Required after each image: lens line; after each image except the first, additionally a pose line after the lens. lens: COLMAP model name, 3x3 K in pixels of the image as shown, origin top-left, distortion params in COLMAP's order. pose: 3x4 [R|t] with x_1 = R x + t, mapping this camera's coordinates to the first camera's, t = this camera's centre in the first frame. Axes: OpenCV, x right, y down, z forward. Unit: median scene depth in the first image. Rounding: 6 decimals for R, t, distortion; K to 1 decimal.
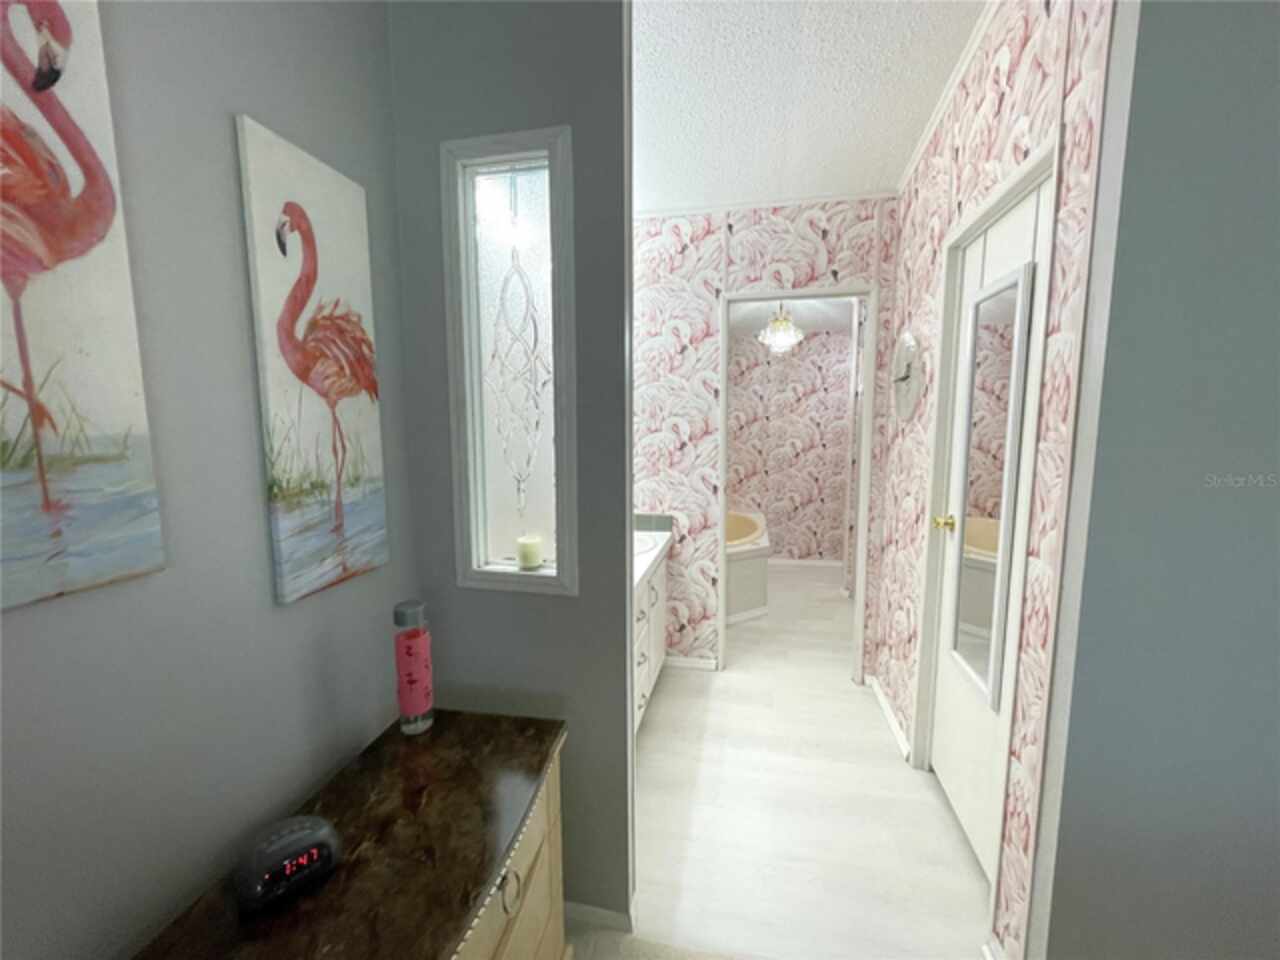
lens RADIAL K [[515.5, 0, 637.5], [0, 515.5, 479.4], [0, 0, 1]] dist [-0.003643, 0.000250]
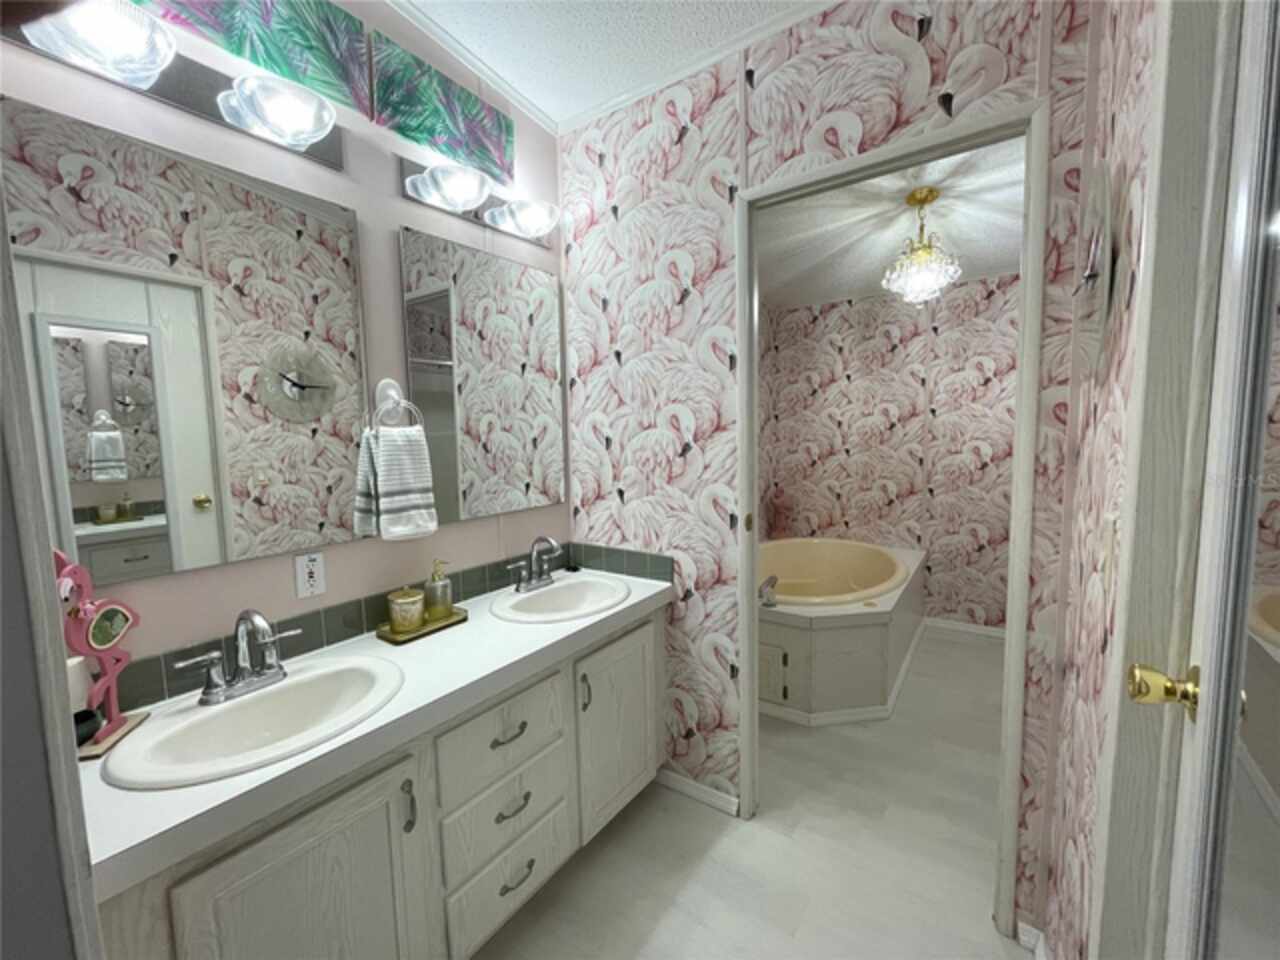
lens RADIAL K [[515.5, 0, 637.6], [0, 515.5, 479.9], [0, 0, 1]] dist [-0.003643, 0.000250]
pose [[0.919825, 0.021782, -0.391723, 0.289329], [-0.027907, 0.999561, -0.009948, -0.020125], [0.391335, 0.020083, 0.920029, 0.404479]]
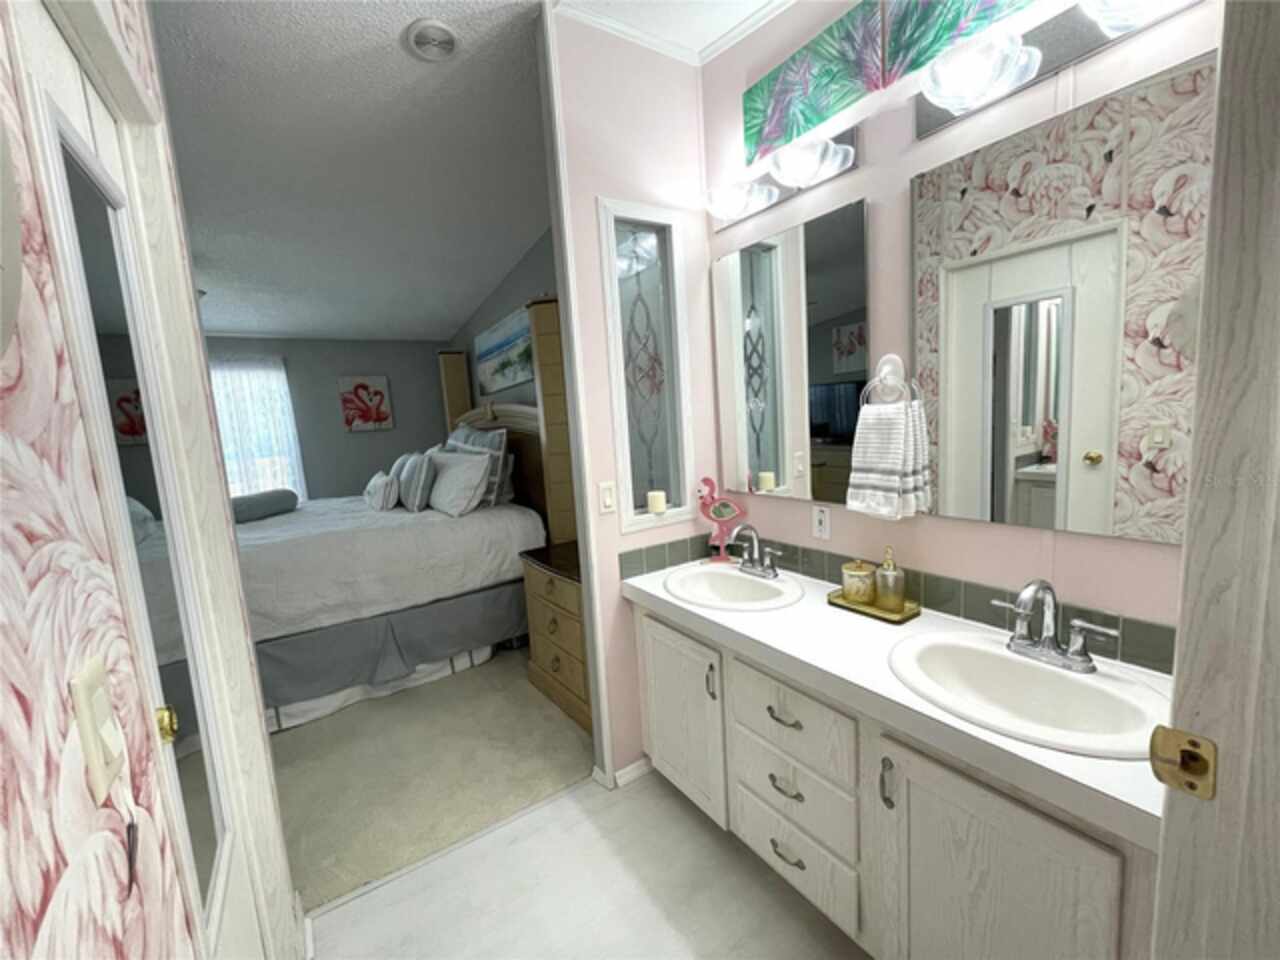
lens RADIAL K [[515.5, 0, 640.5], [0, 515.5, 481.1], [0, 0, 1]] dist [-0.003643, 0.000250]
pose [[-0.690230, 0.136656, -0.710569, 0.407825], [-0.020380, 0.977943, 0.207873, -0.102656], [0.723303, 0.157961, -0.672221, 0.997396]]
